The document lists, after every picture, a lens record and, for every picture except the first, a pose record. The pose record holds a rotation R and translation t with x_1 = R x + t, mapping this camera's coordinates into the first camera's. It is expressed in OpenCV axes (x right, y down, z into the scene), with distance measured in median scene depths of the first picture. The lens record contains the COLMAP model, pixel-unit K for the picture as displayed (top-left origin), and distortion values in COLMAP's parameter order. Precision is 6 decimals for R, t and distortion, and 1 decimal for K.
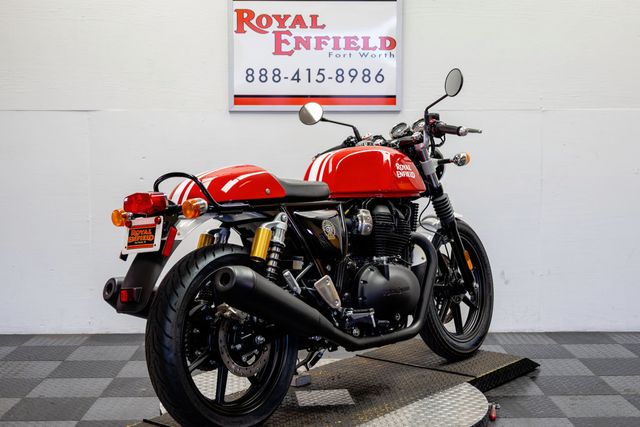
lens RADIAL K [[796.6, 0, 320.0], [0, 796.6, 246.1], [0, 0, 1]] dist [0.029612, 0.000000]
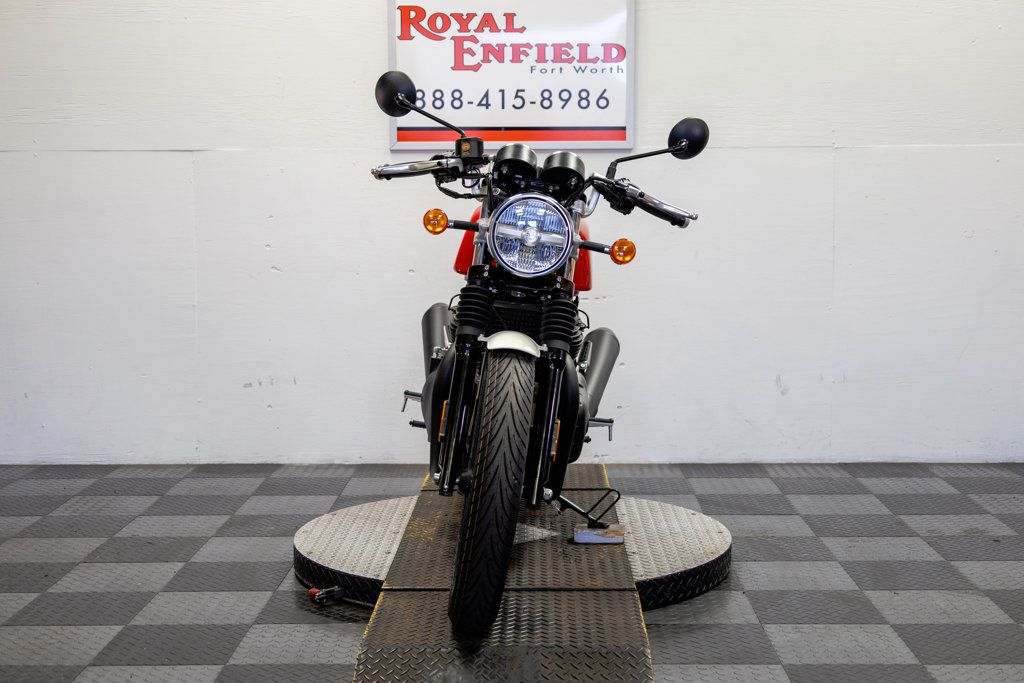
lens RADIAL K [[1274.6, 0, 514.5], [0, 1274.6, 382.1], [0, 0, 1]] dist [0.029612, 0.000000]
pose [[0.999724, 0.000390, -0.023484, 0.023404], [0.000127, 0.999758, 0.021977, 0.012113], [0.023487, -0.021974, 0.999483, -0.137192]]
